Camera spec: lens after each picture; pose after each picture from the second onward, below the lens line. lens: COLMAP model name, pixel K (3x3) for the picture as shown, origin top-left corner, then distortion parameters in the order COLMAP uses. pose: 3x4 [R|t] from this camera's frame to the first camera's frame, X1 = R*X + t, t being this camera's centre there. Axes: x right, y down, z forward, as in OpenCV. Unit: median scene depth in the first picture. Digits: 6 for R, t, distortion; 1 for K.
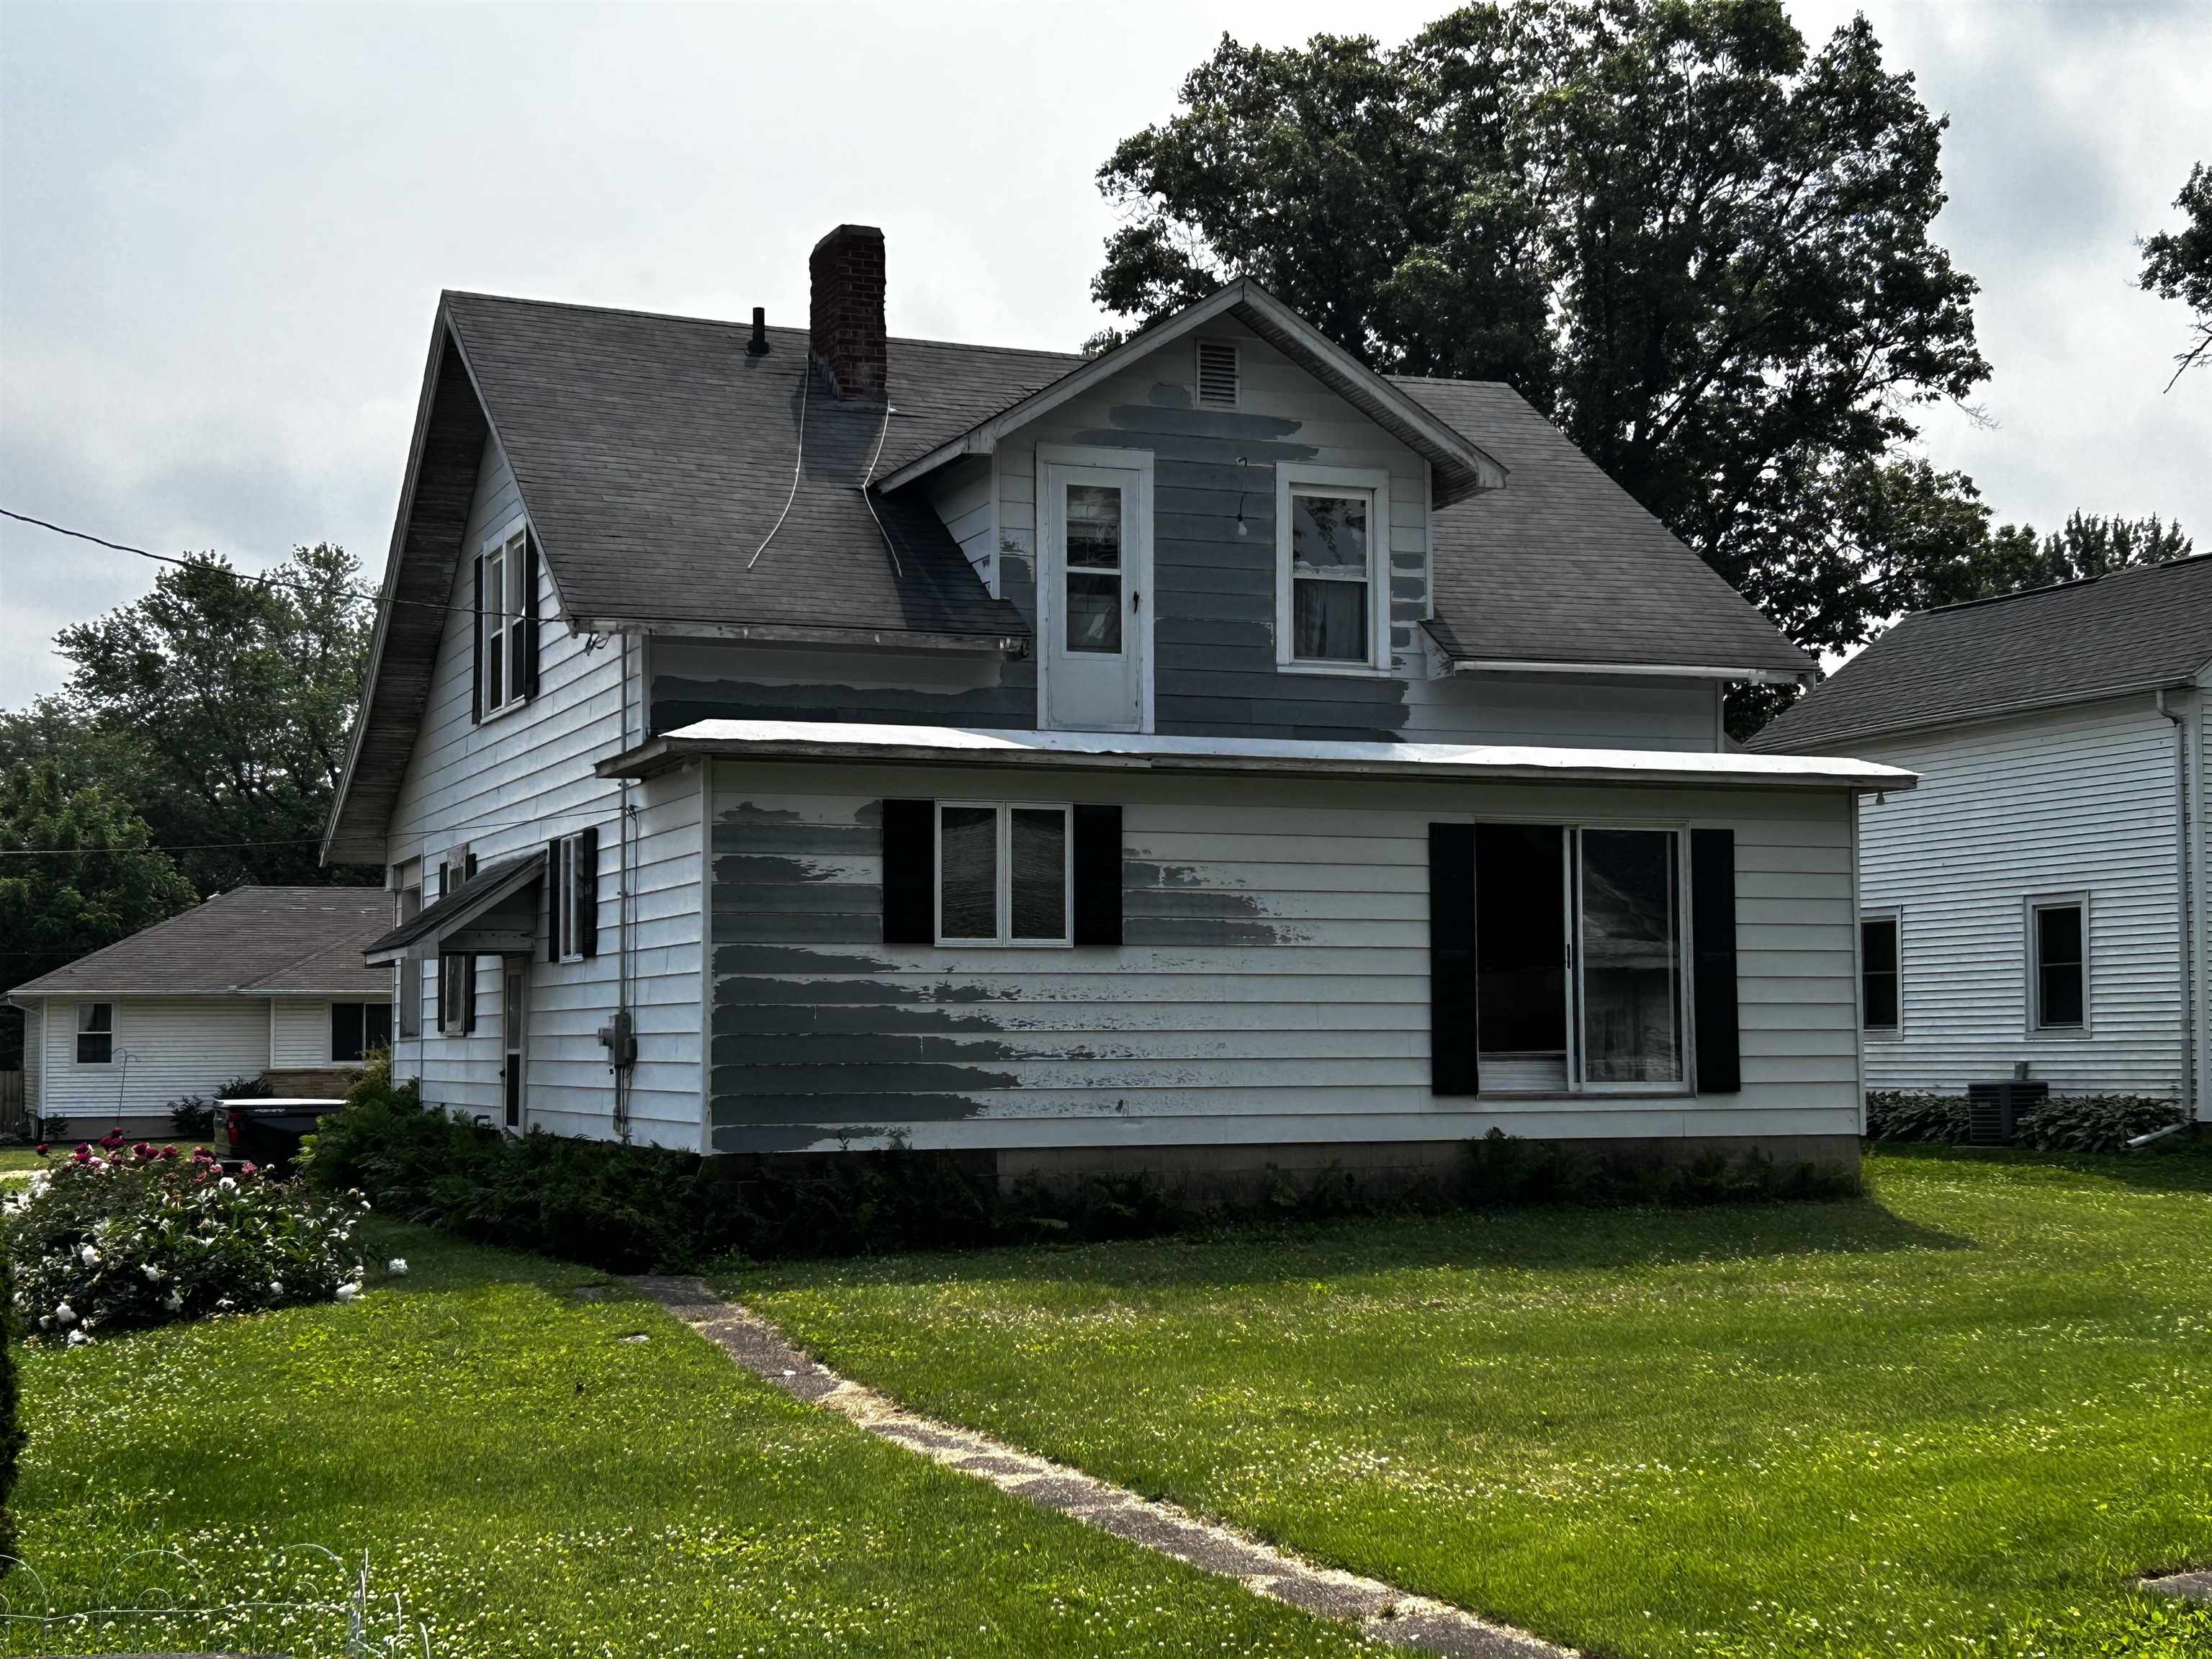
lens RADIAL K [[3097.1, 0, 1104.7], [0, 3097.1, 828.5], [0, 0, 1]] dist [0.141849, 0.000000]
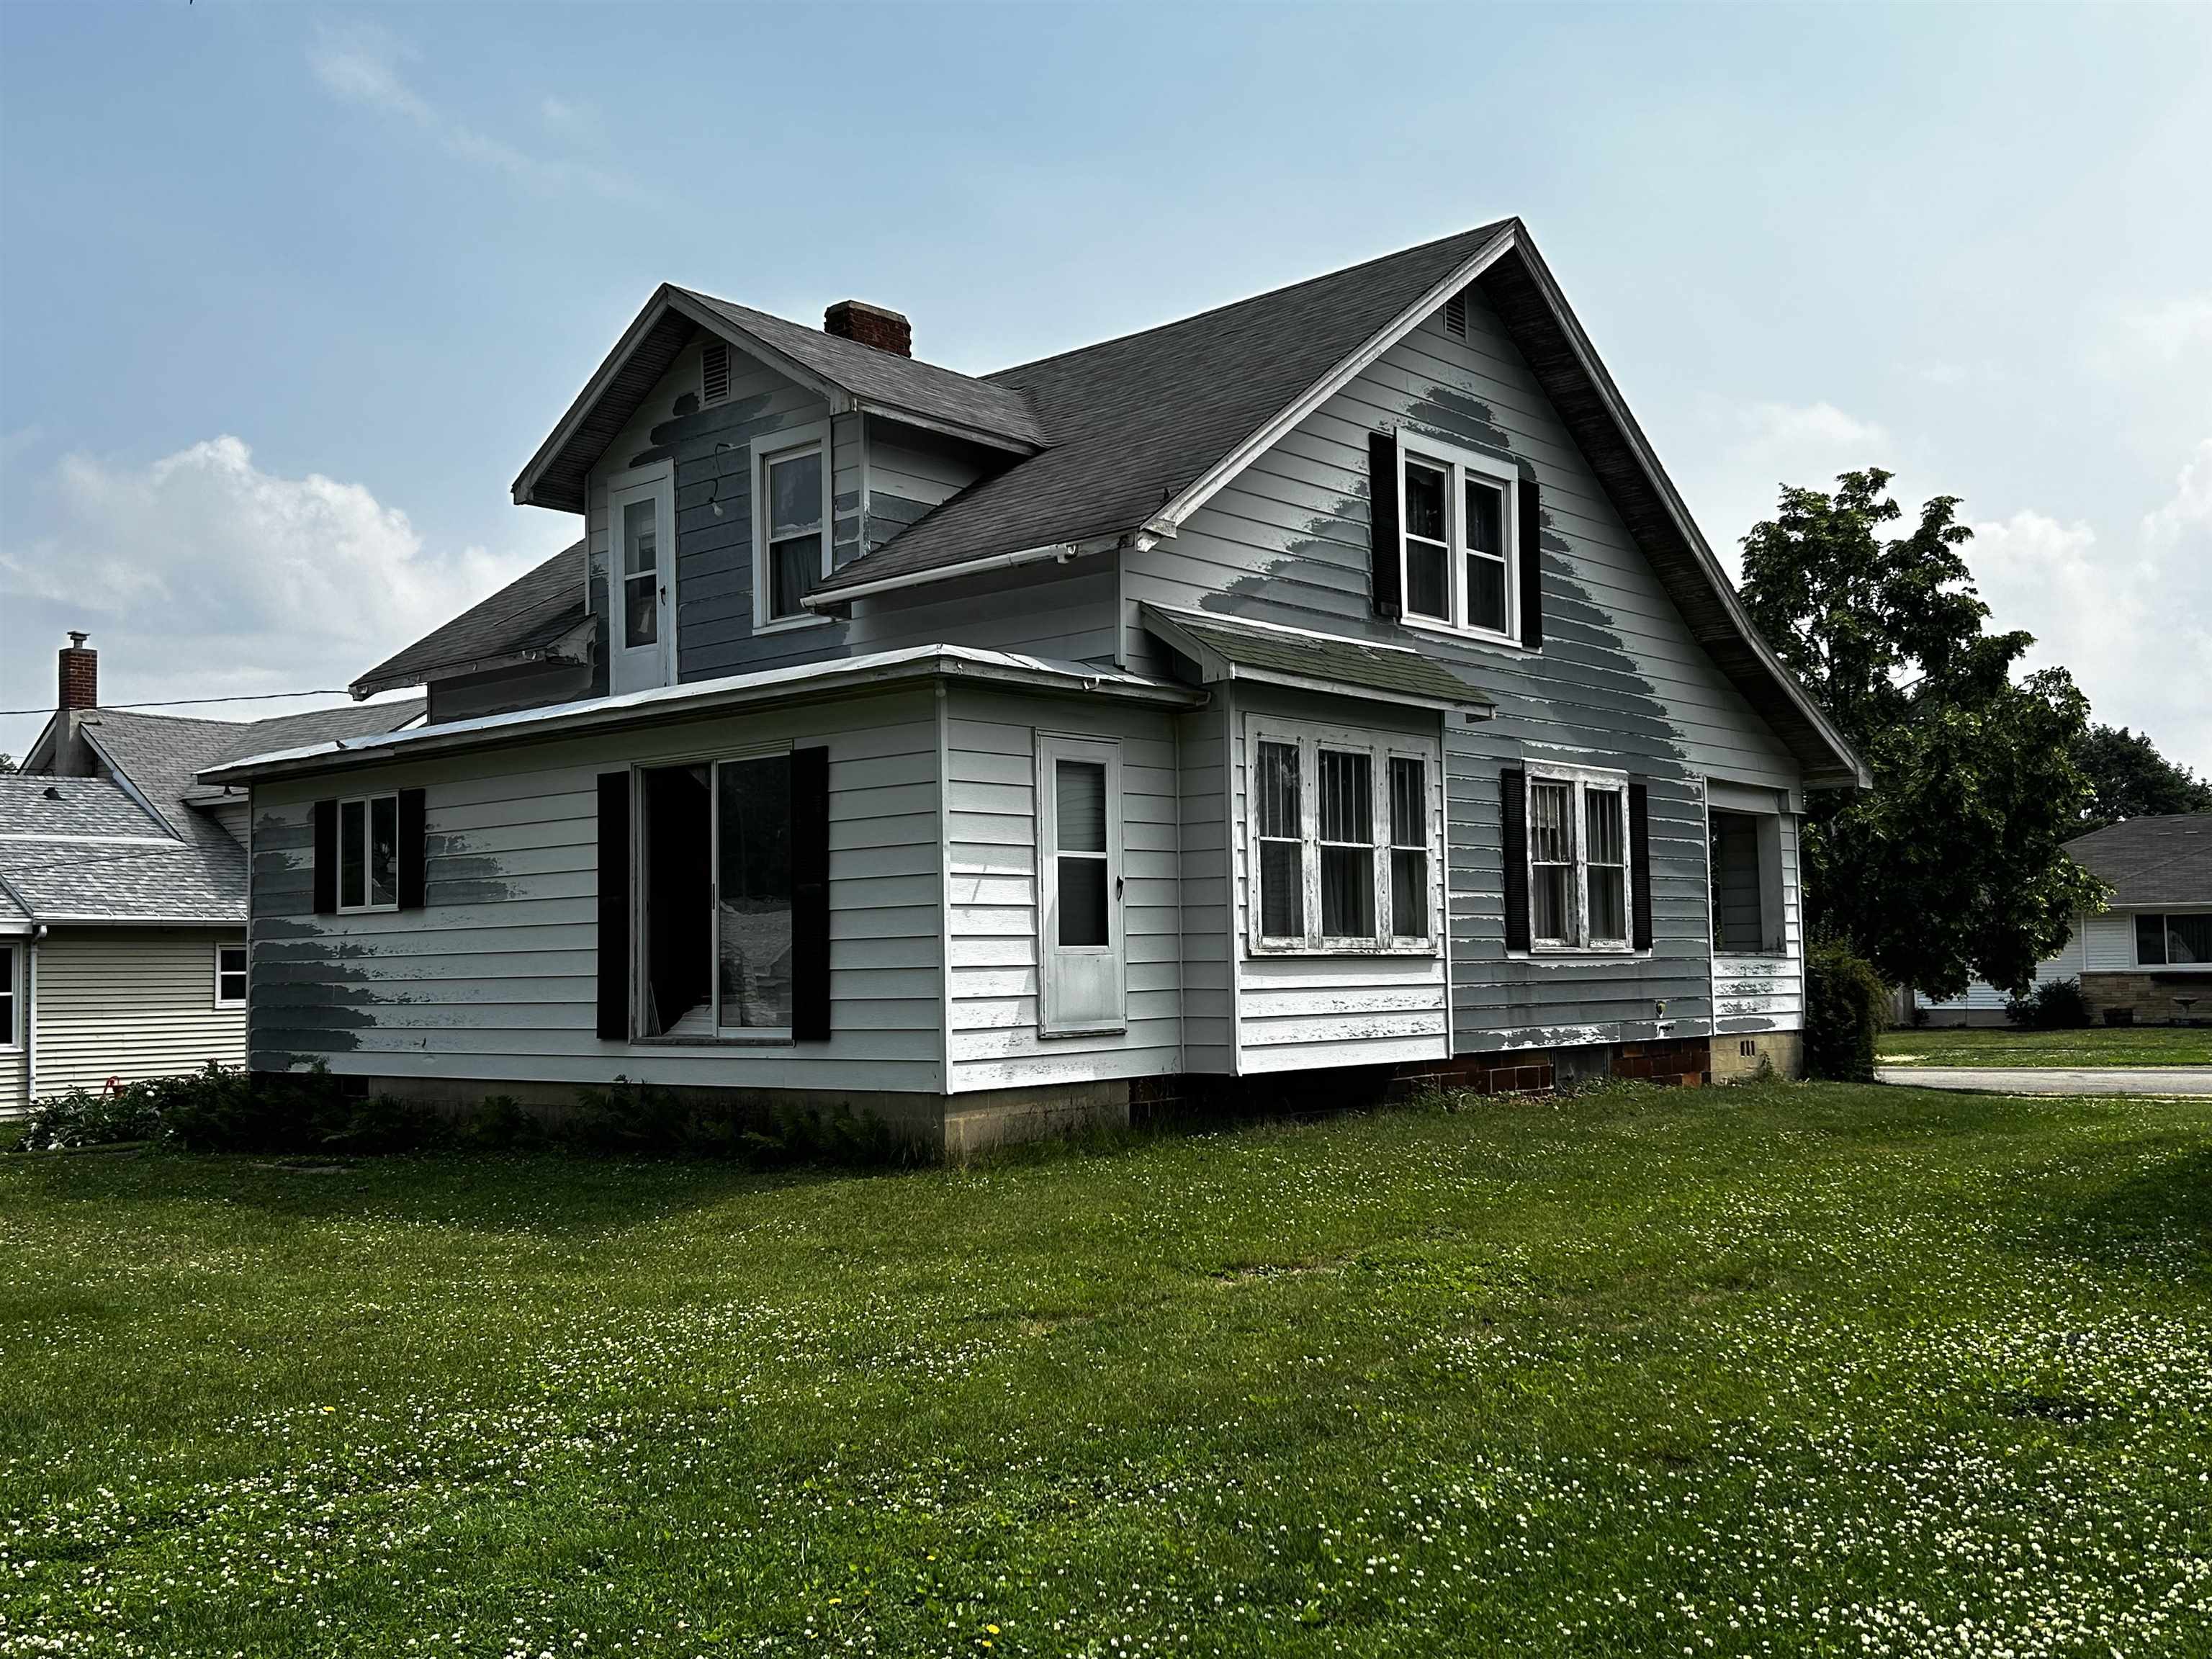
lens RADIAL K [[2109.7, 0, 1106.4], [0, 2109.7, 839.5], [0, 0, 1]] dist [0.020513, 0.000000]
pose [[0.453155, -0.059058, -0.889473, 0.835121], [0.078084, 0.996597, -0.026390, 0.053262], [0.888005, -0.057495, 0.456224, 0.860156]]
